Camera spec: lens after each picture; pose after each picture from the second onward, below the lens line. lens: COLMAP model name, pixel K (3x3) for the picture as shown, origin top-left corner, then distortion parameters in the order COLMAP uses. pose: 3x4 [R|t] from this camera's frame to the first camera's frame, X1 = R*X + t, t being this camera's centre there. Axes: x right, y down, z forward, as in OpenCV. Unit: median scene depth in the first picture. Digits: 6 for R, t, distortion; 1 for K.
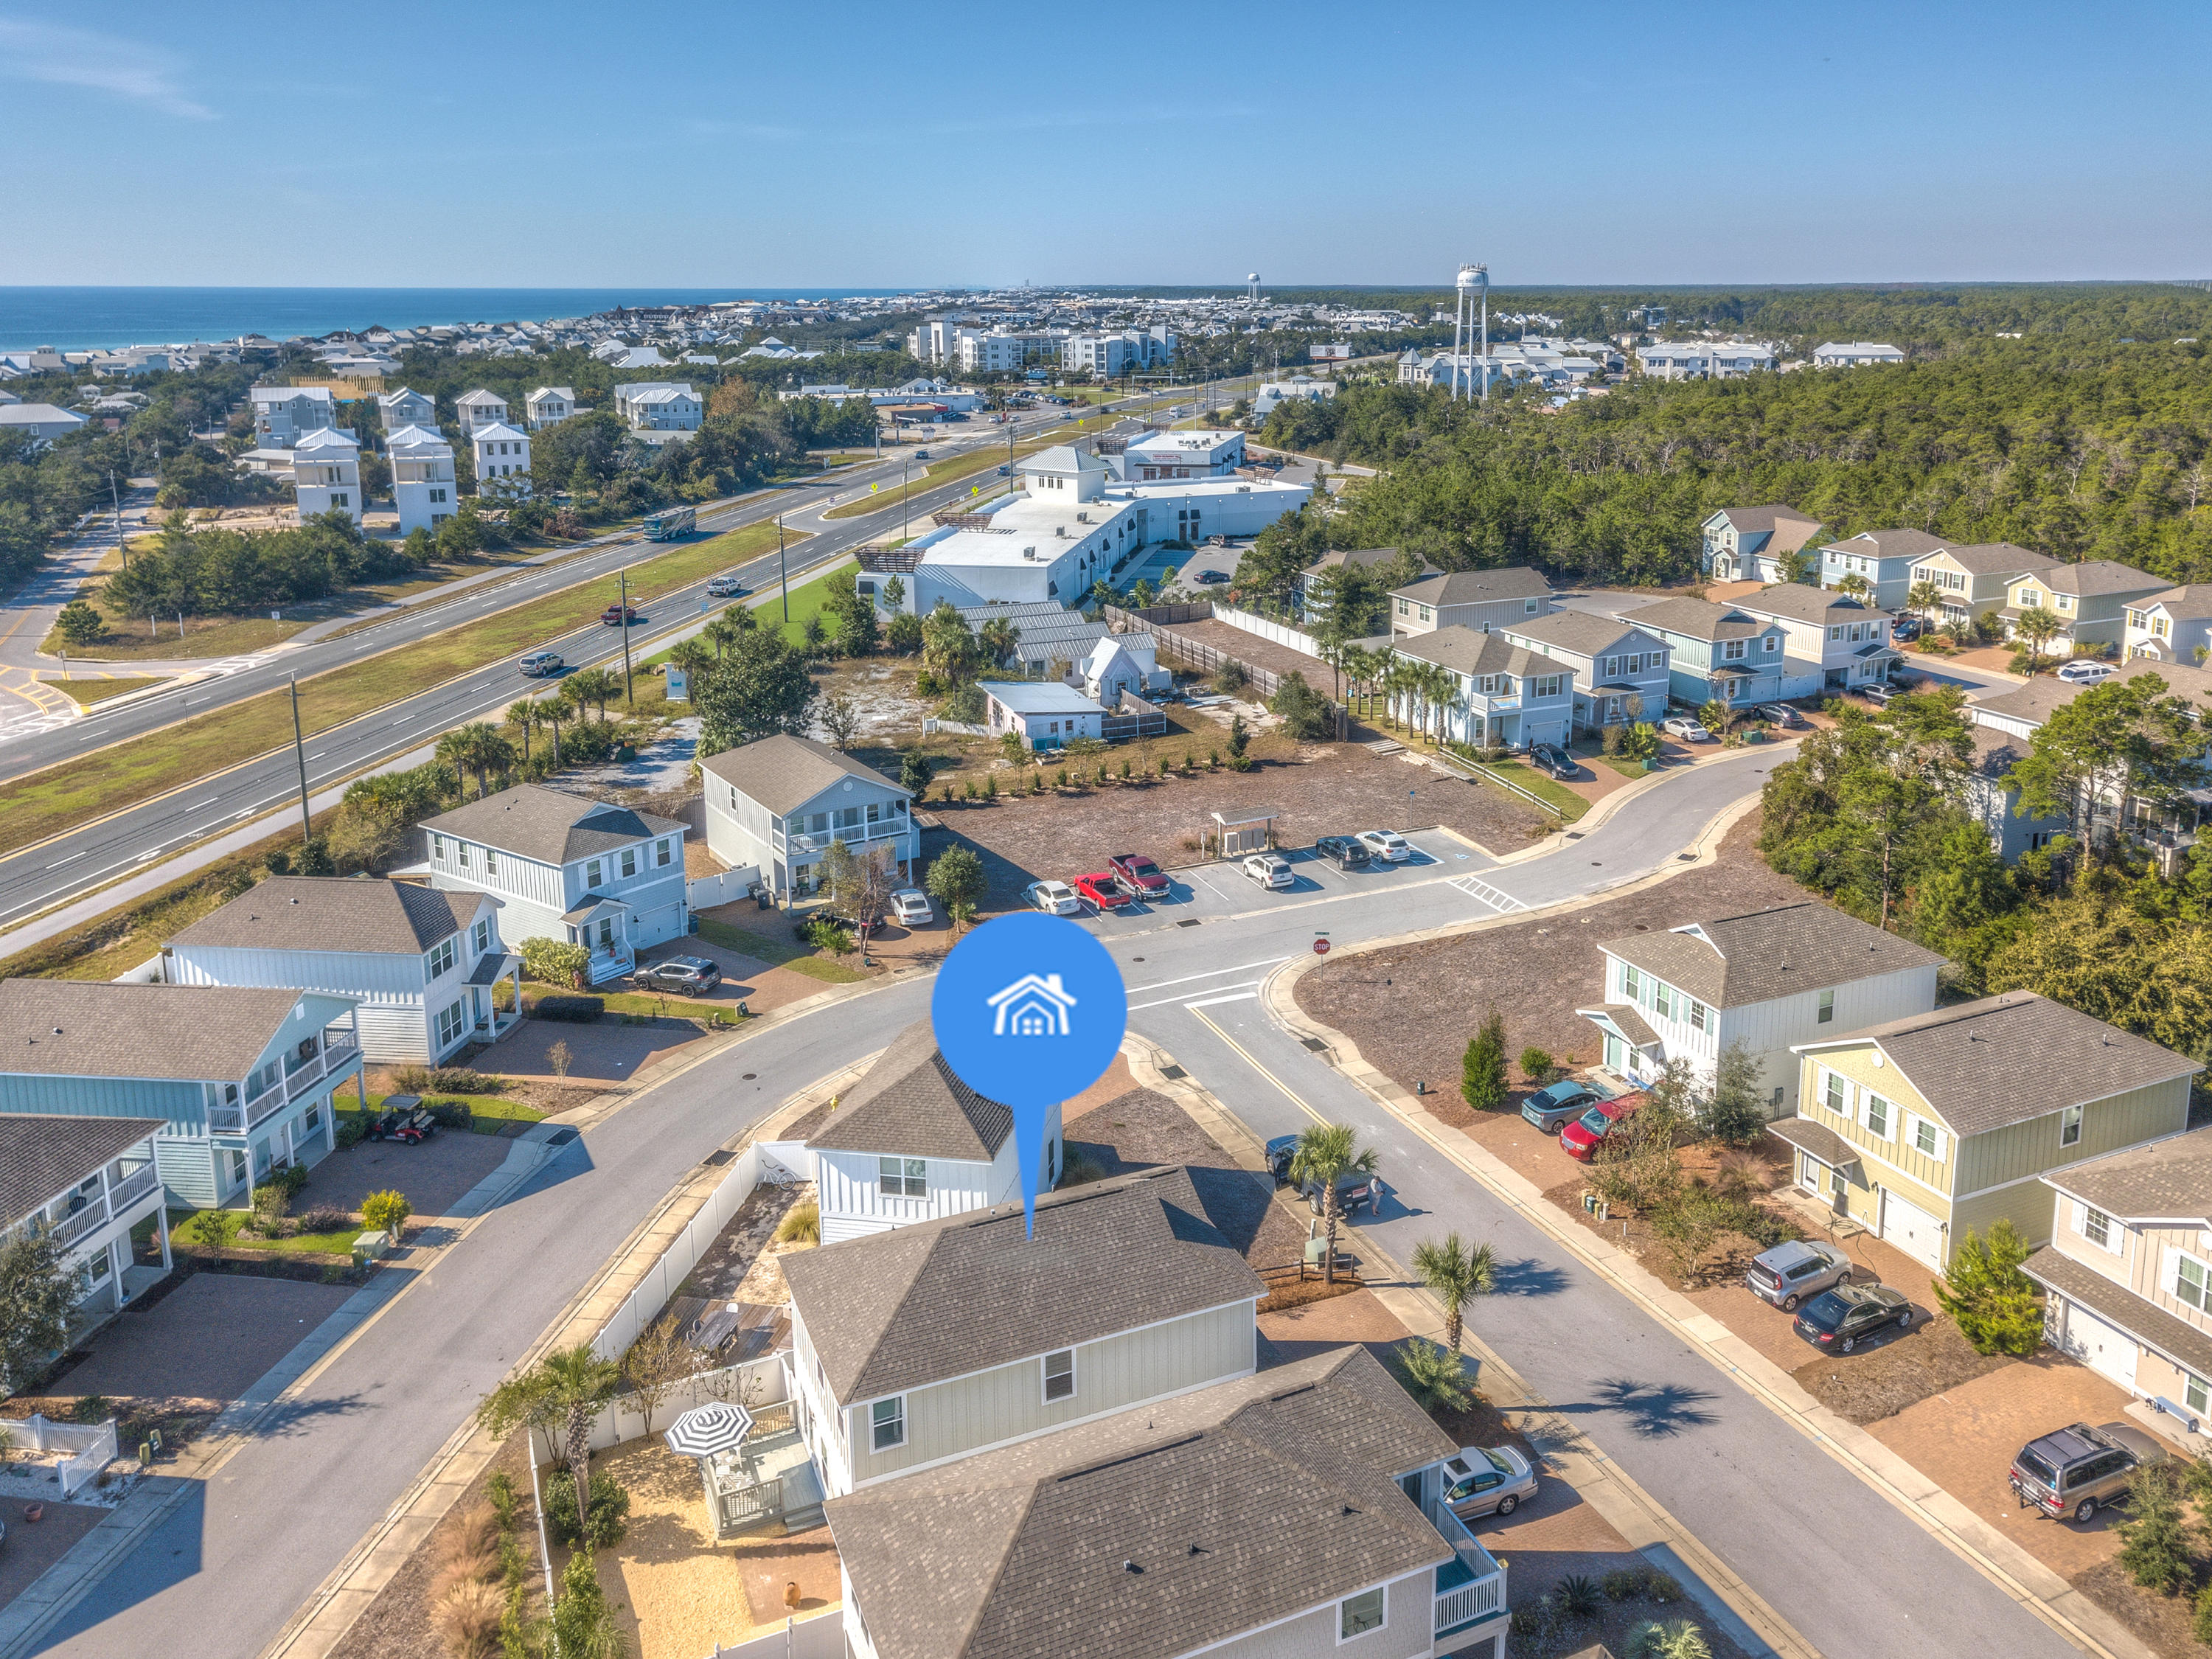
lens RADIAL K [[1757.4, 0, 1106.0], [0, 1757.4, 829.5], [0, 0, 1]] dist [0.025407, -0.001221]
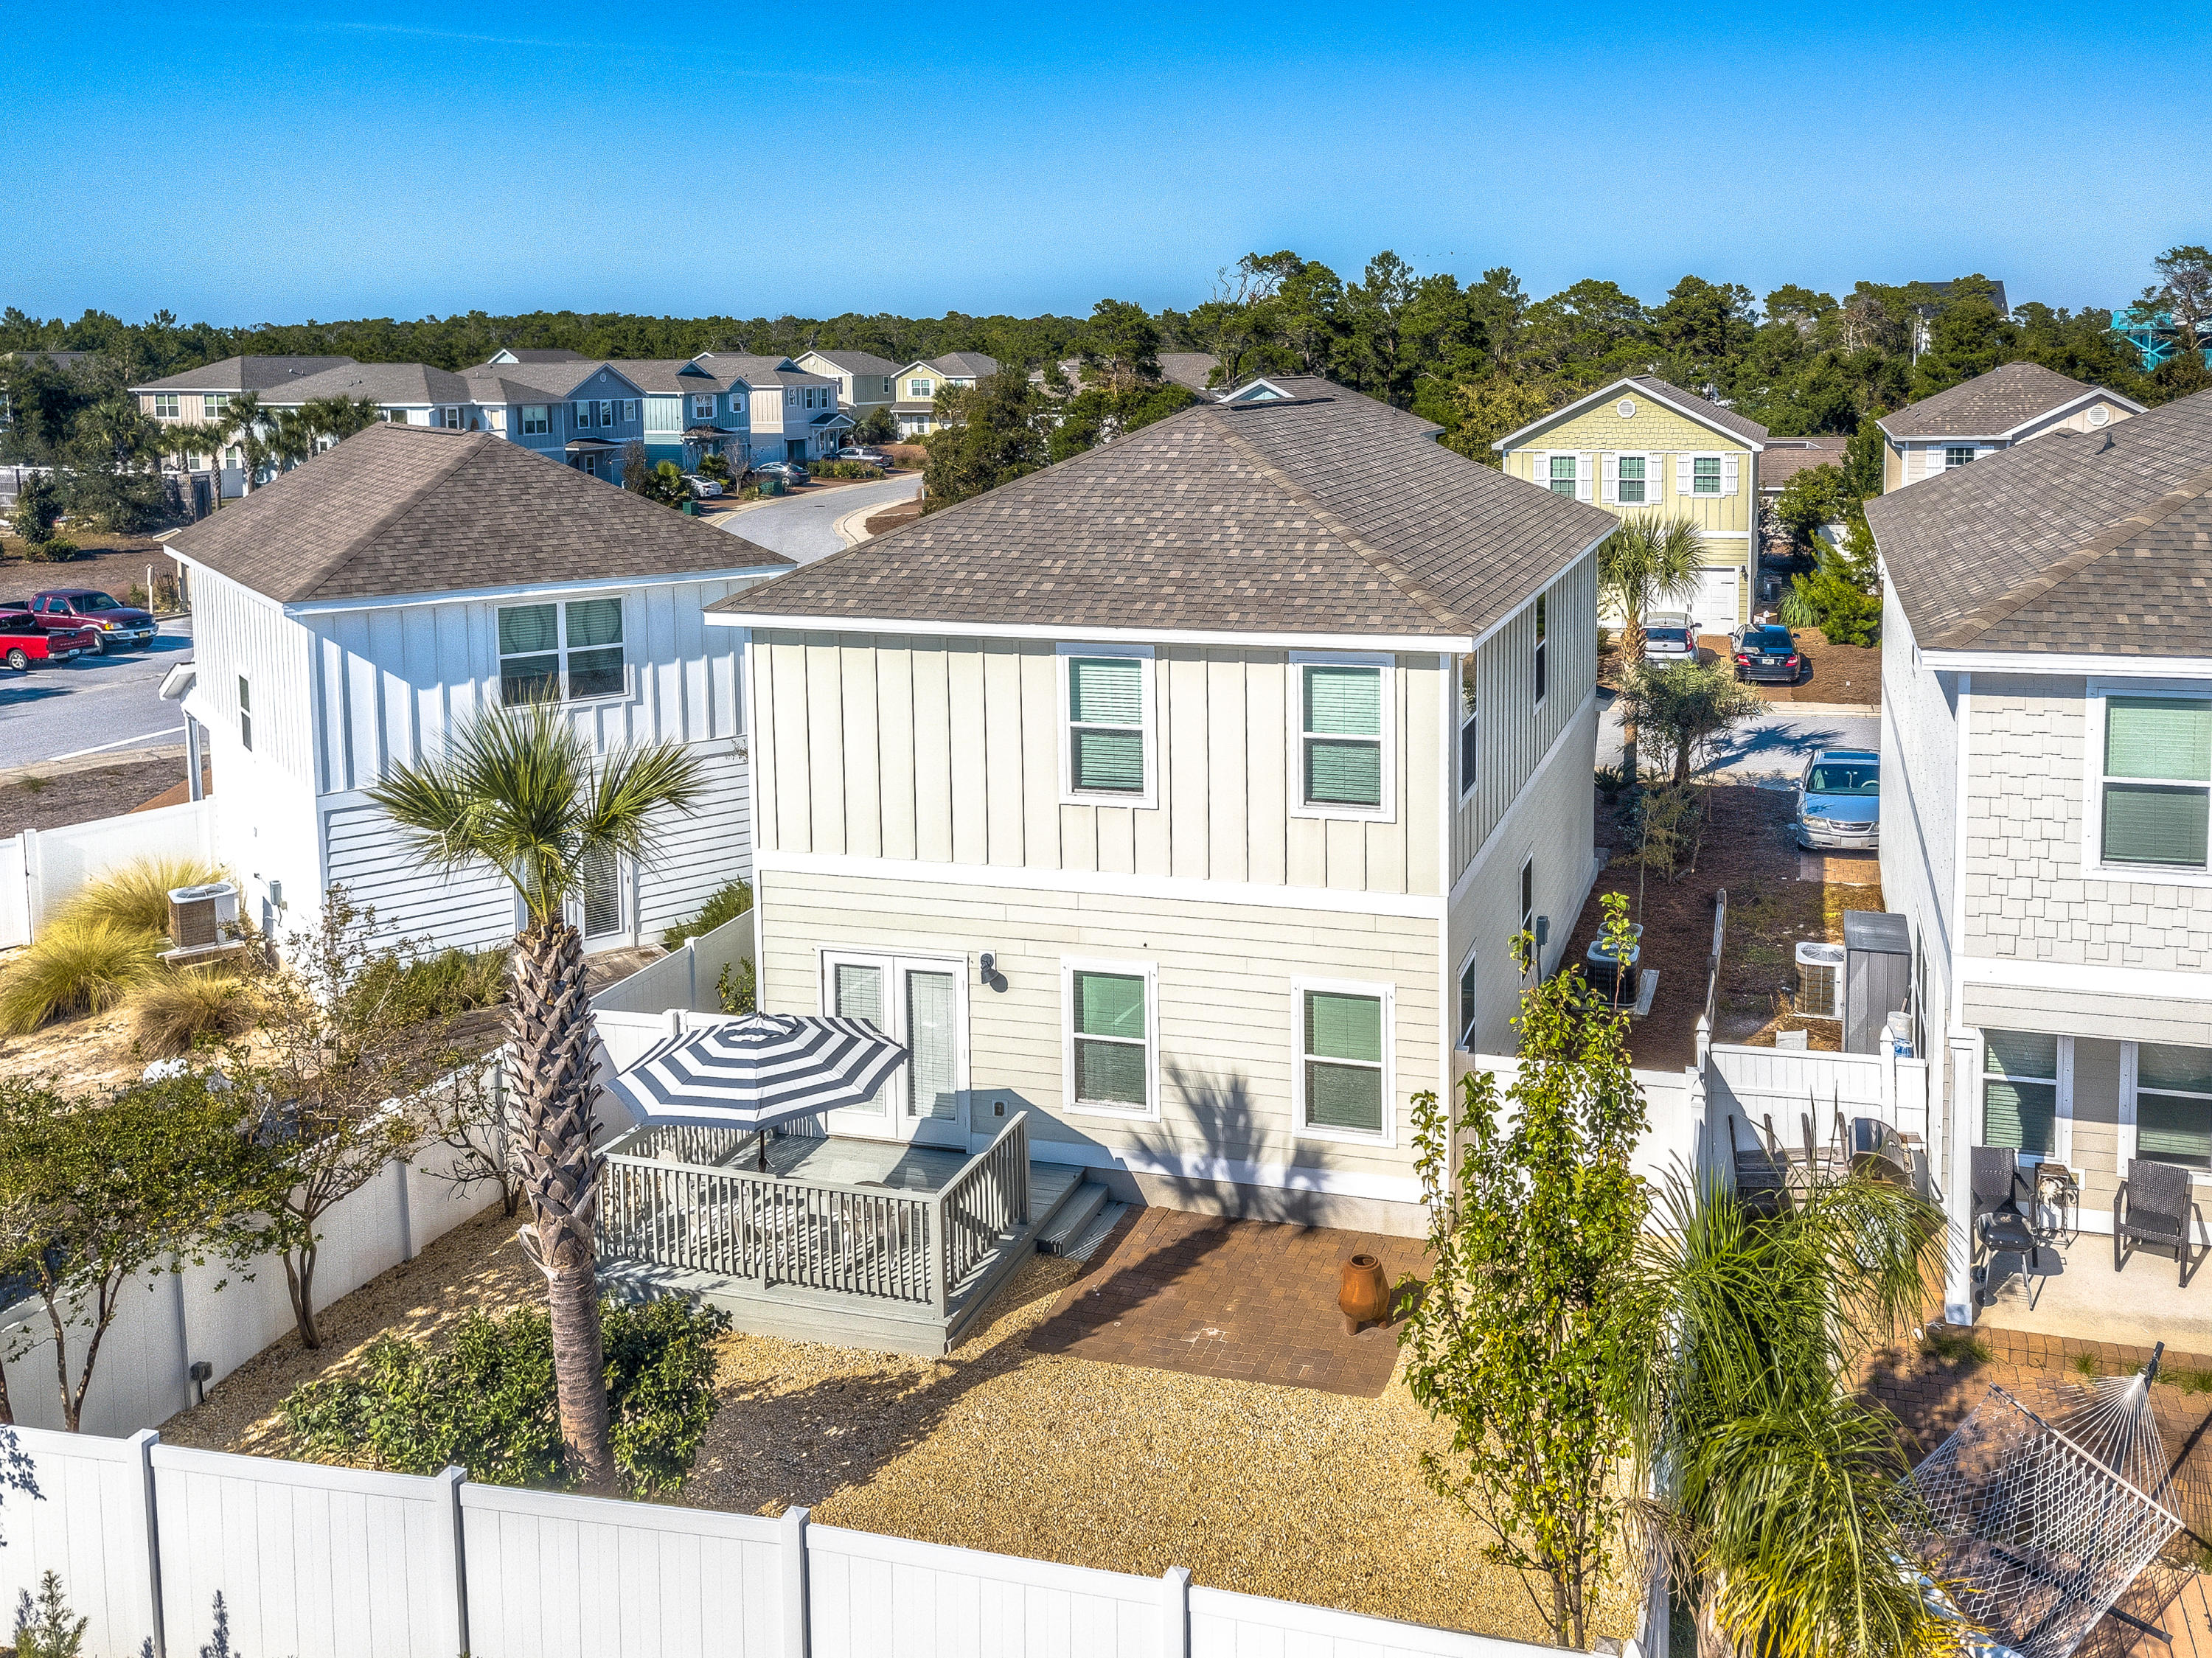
lens RADIAL K [[1757.3, 0, 1106.0], [0, 1757.3, 829.0], [0, 0, 1]] dist [0.025407, -0.001221]
pose [[0.601457, -0.100794, 0.792521, -0.214378], [0.204241, 0.978444, -0.030561, 0.160017], [-0.772357, 0.180246, 0.609078, 0.377734]]
